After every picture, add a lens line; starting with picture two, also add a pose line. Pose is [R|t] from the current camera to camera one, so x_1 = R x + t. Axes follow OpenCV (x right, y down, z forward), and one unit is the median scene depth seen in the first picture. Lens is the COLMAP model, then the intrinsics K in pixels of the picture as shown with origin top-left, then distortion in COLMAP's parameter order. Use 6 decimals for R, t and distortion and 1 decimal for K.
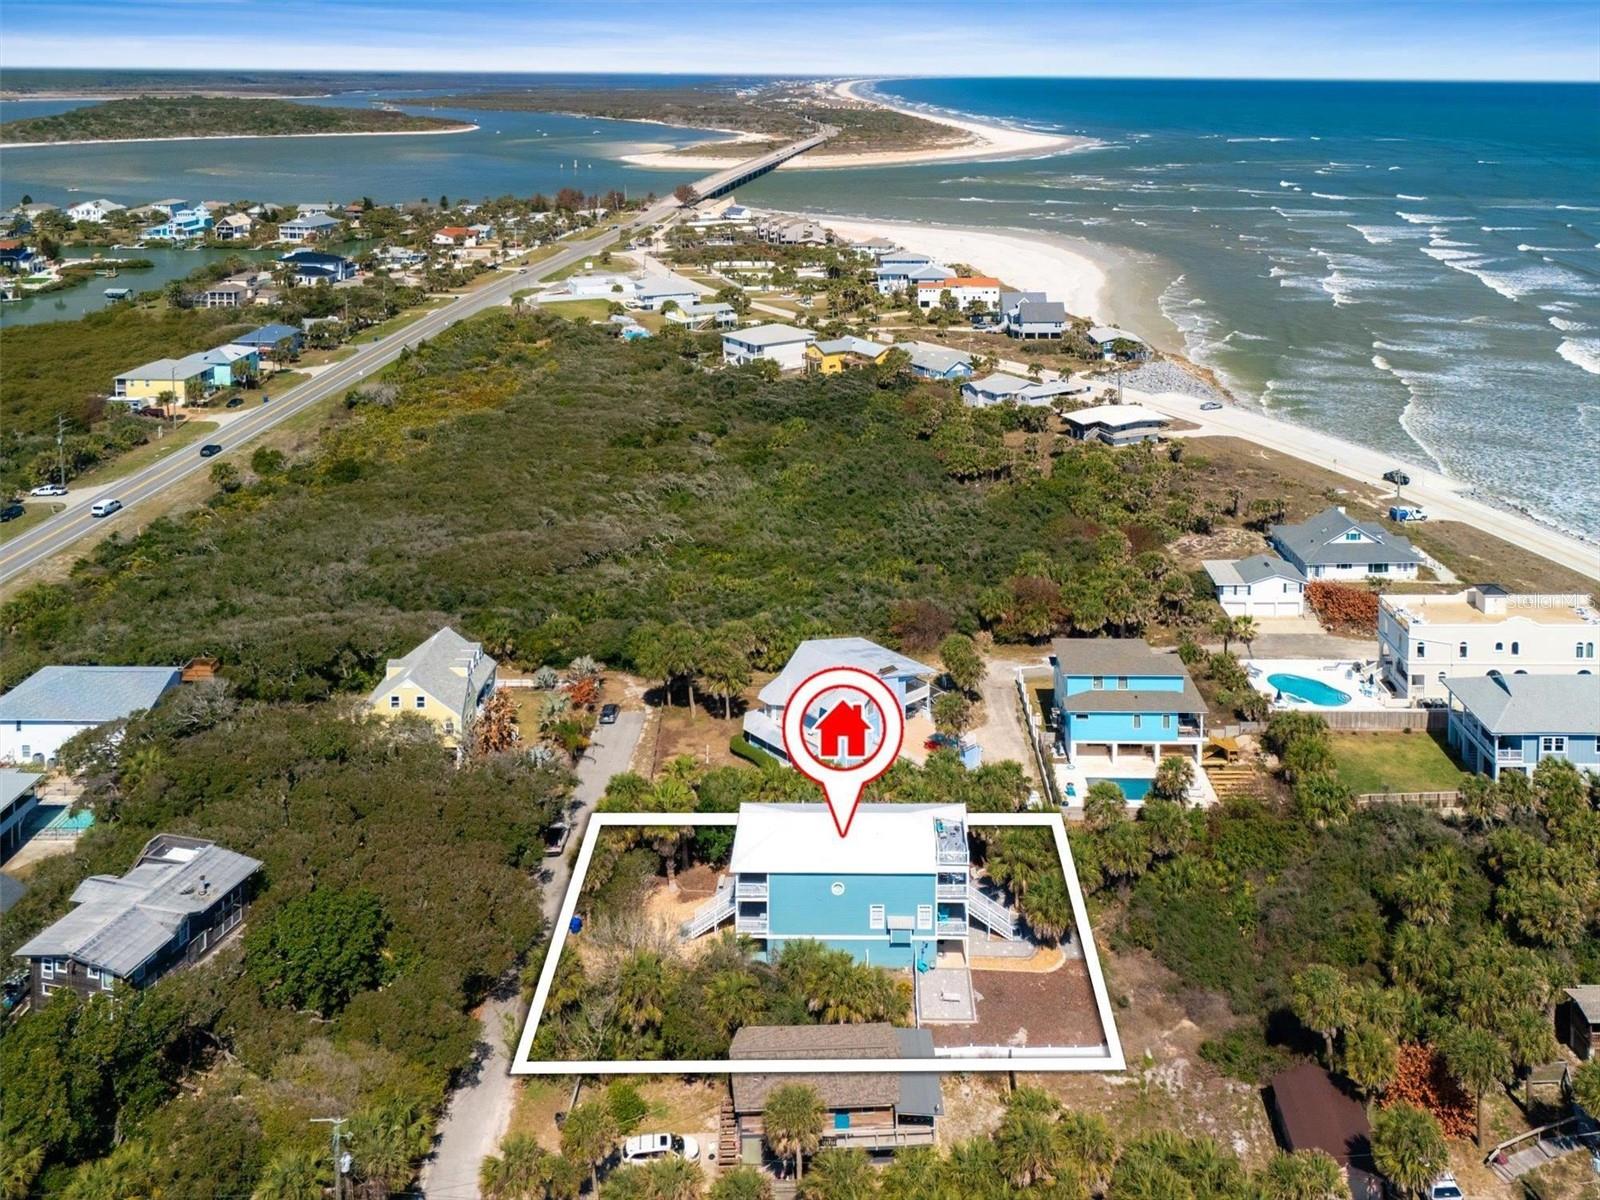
lens RADIAL K [[1280.0, 0, 800.0], [0, 1280.0, 600.0], [0, 0, 1]] dist [0.067776, -0.098456]
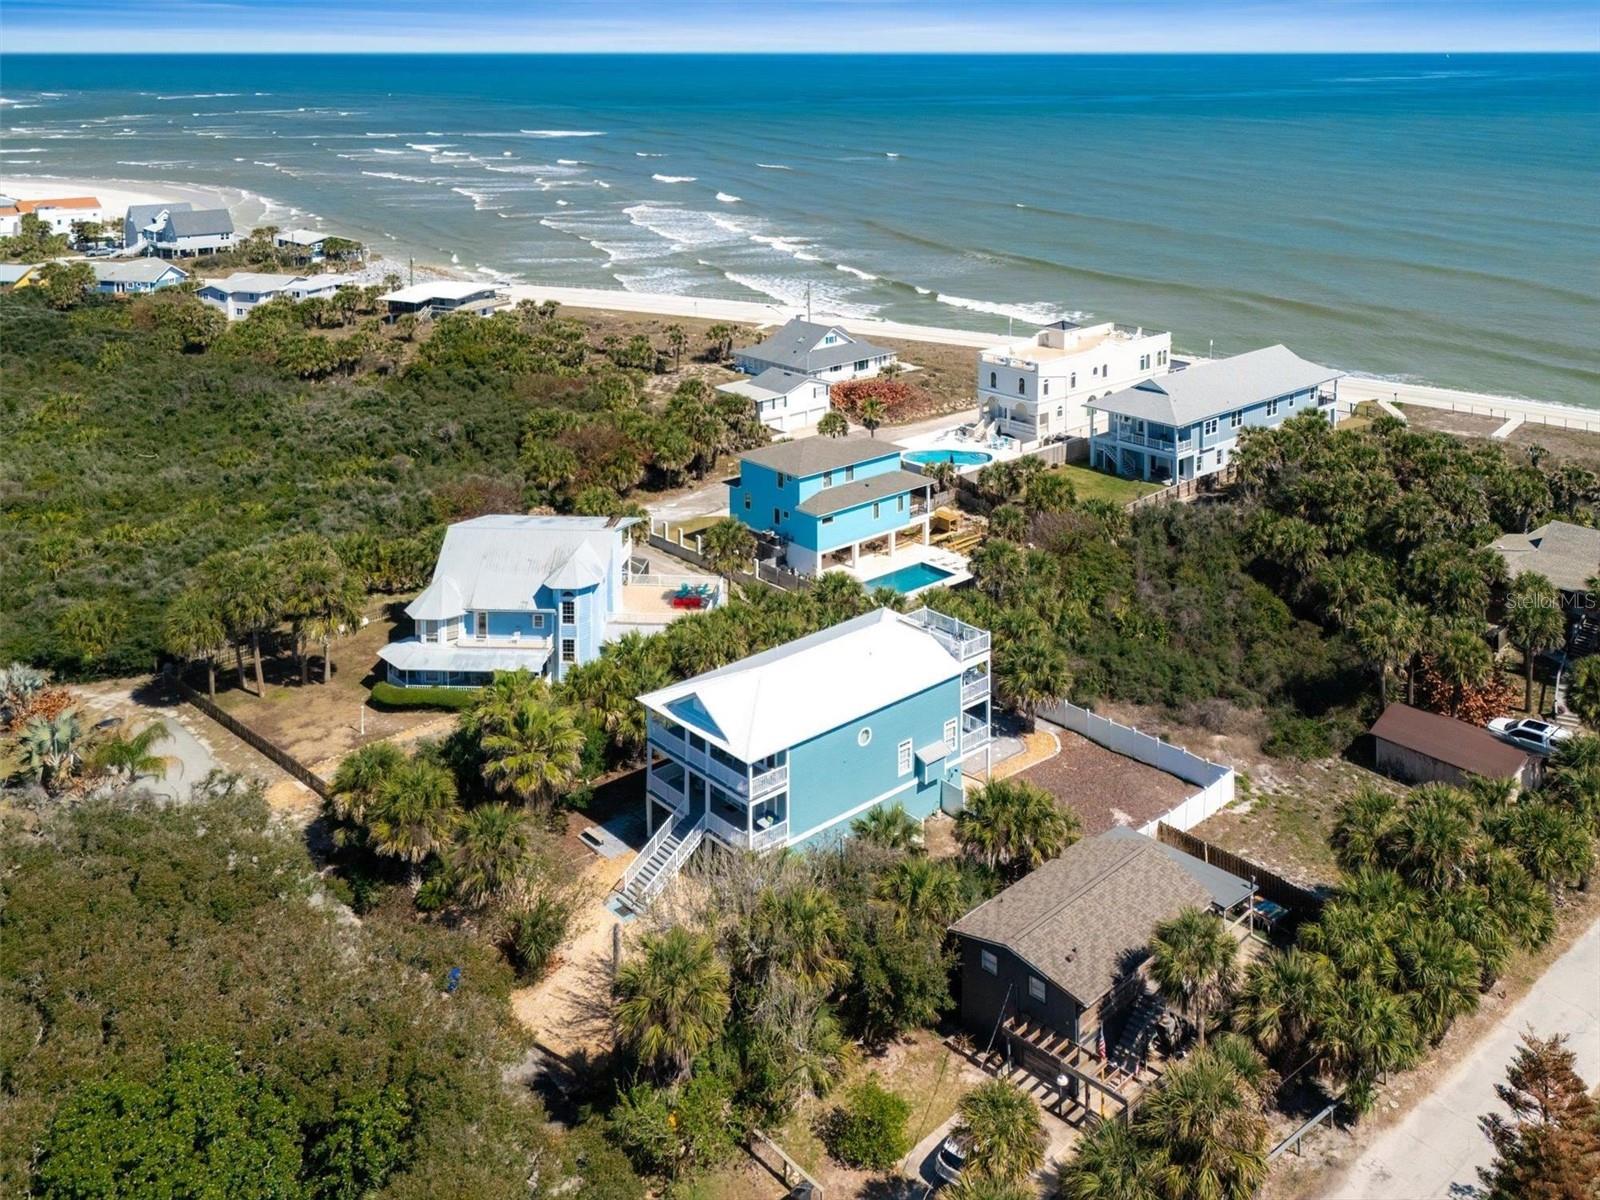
lens RADIAL K [[1280.0, 0, 800.0], [0, 1280.0, 600.0], [0, 0, 1]] dist [0.067776, -0.098456]
pose [[0.703499, -0.242913, 0.667894, -0.357412], [0.240744, 0.965665, 0.097635, 0.050669], [-0.668679, 0.092106, 0.737825, 0.355618]]
